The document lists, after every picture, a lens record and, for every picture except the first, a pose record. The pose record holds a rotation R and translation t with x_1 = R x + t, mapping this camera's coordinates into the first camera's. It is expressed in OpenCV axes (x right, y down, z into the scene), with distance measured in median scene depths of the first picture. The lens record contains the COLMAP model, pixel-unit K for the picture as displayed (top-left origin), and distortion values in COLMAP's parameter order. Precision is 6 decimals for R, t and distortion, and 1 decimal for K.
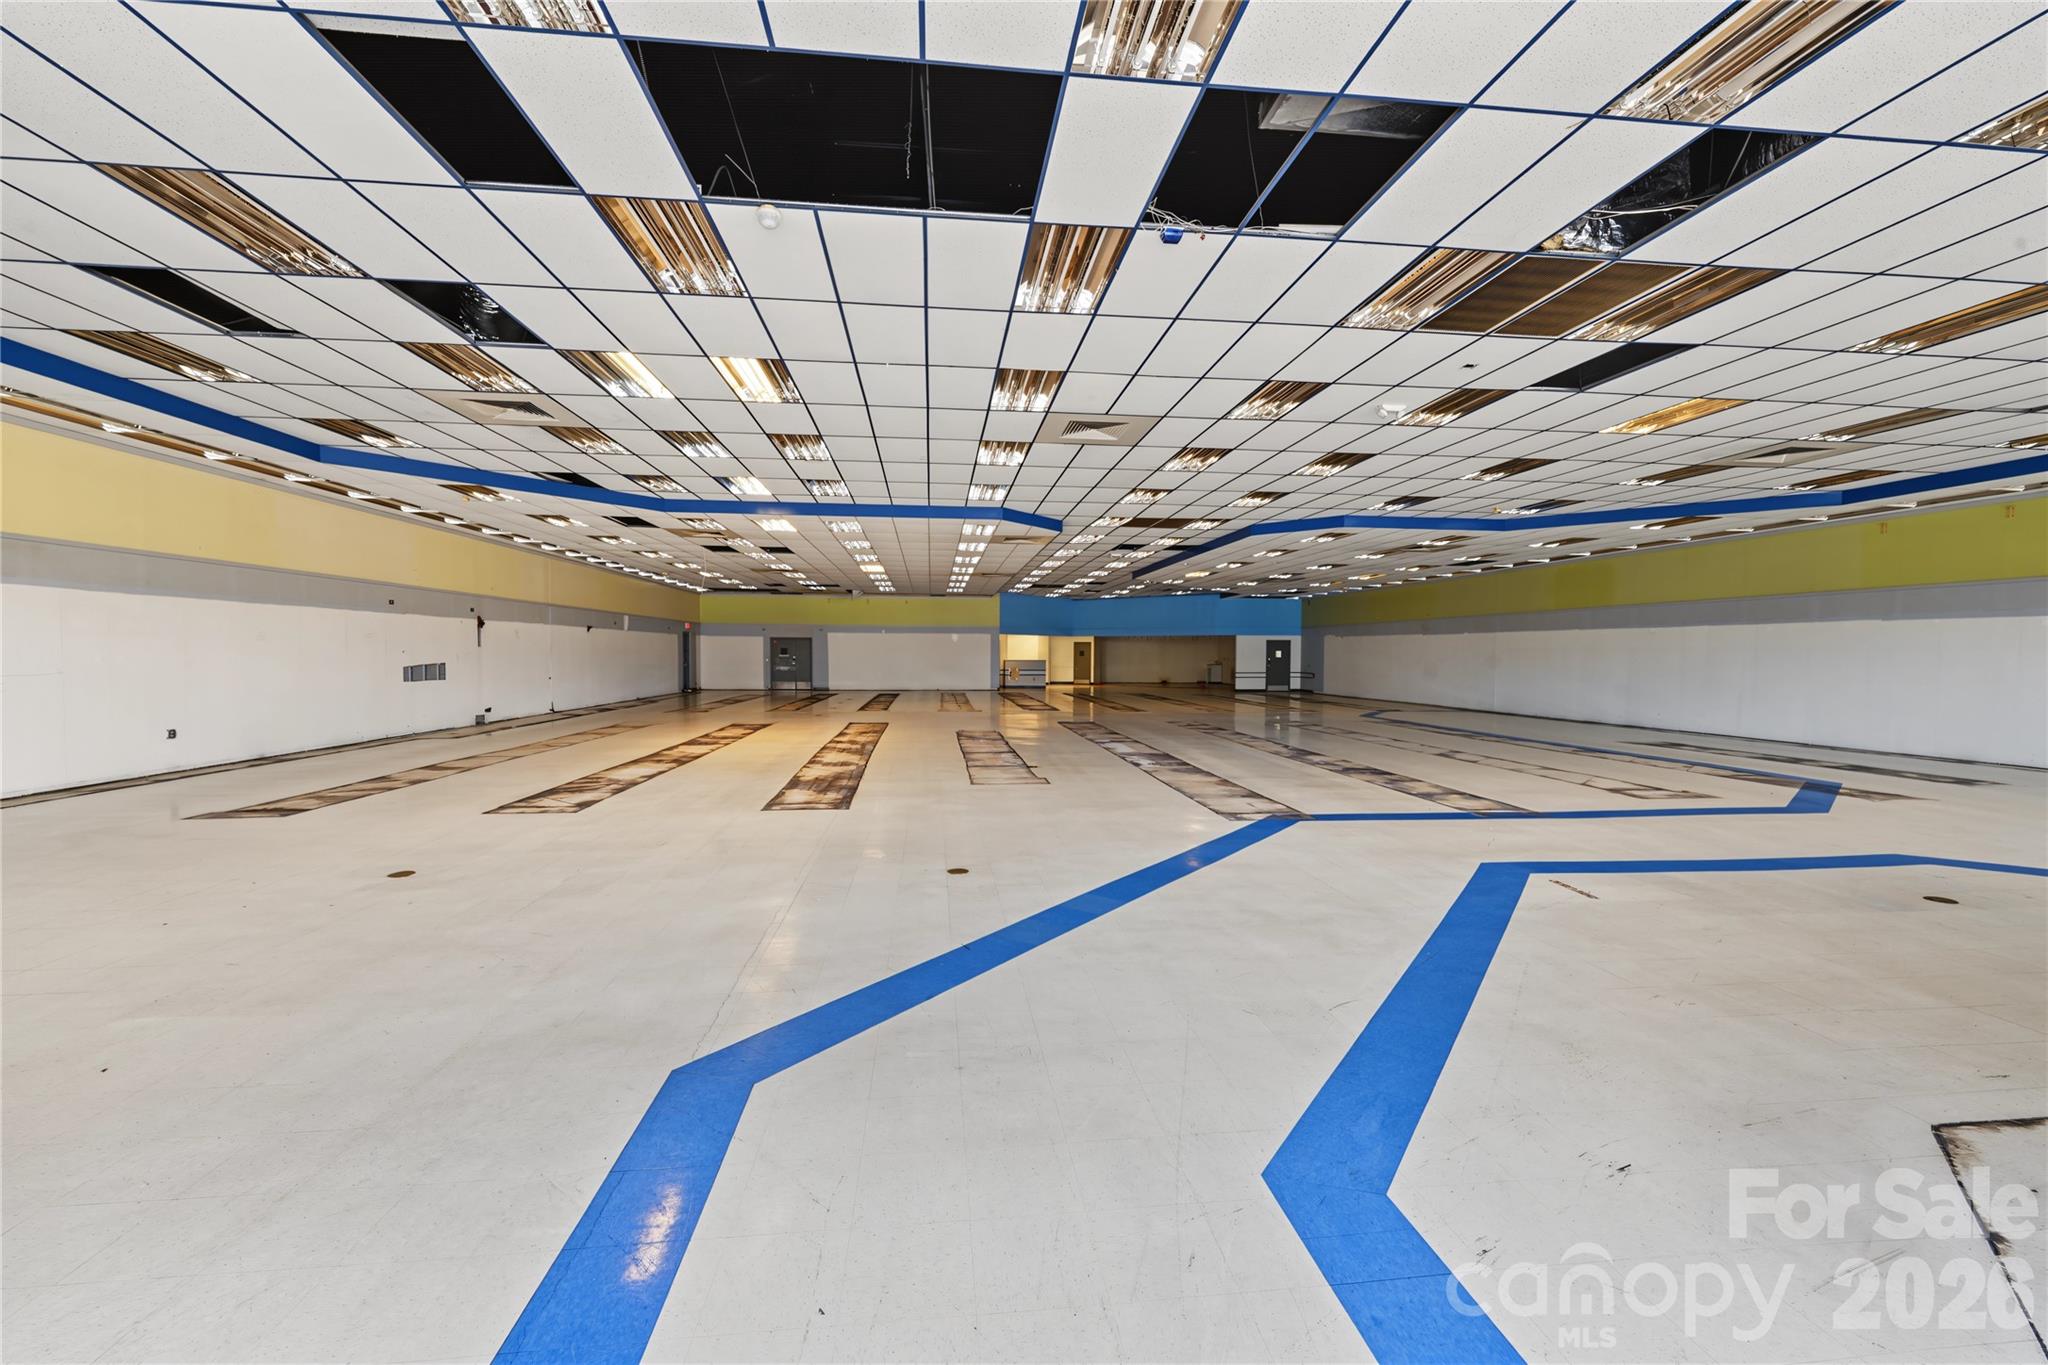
lens RADIAL K [[849.1, 0, 1023.7], [0, 849.1, 687.2], [0, 0, 1]] dist [0.005794, -0.001760]
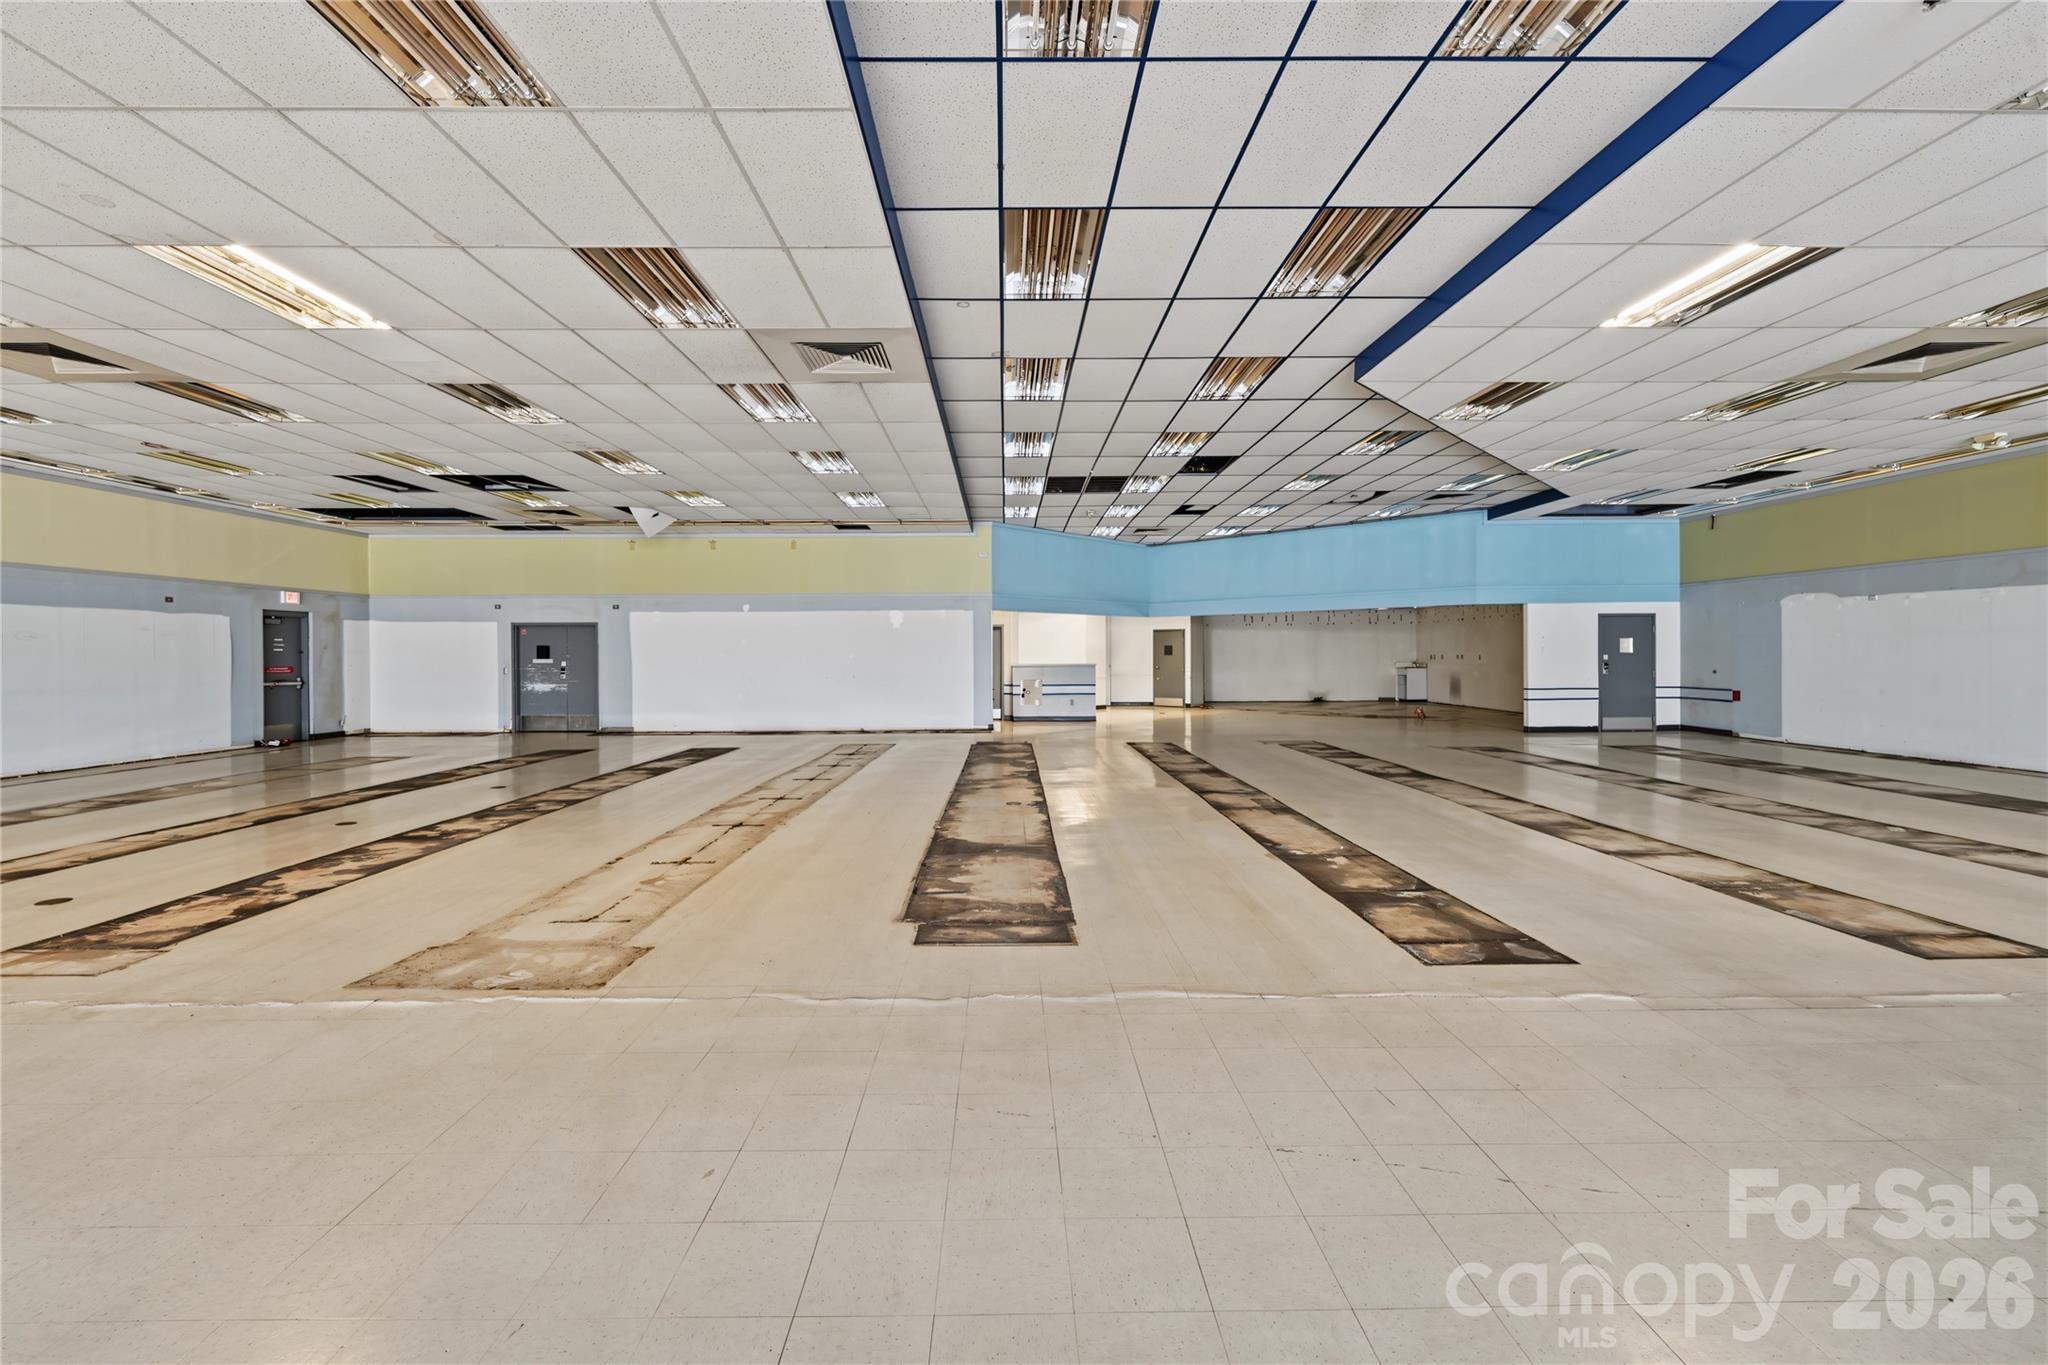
lens RADIAL K [[849.1, 0, 1019.7], [0, 849.1, 683.0], [0, 0, 1]] dist [0.005794, -0.001760]
pose [[0.994878, -0.007658, -0.100791, 0.033974], [0.007369, 0.999968, -0.003238, -0.020342], [0.100813, 0.002479, 0.994902, 0.534949]]
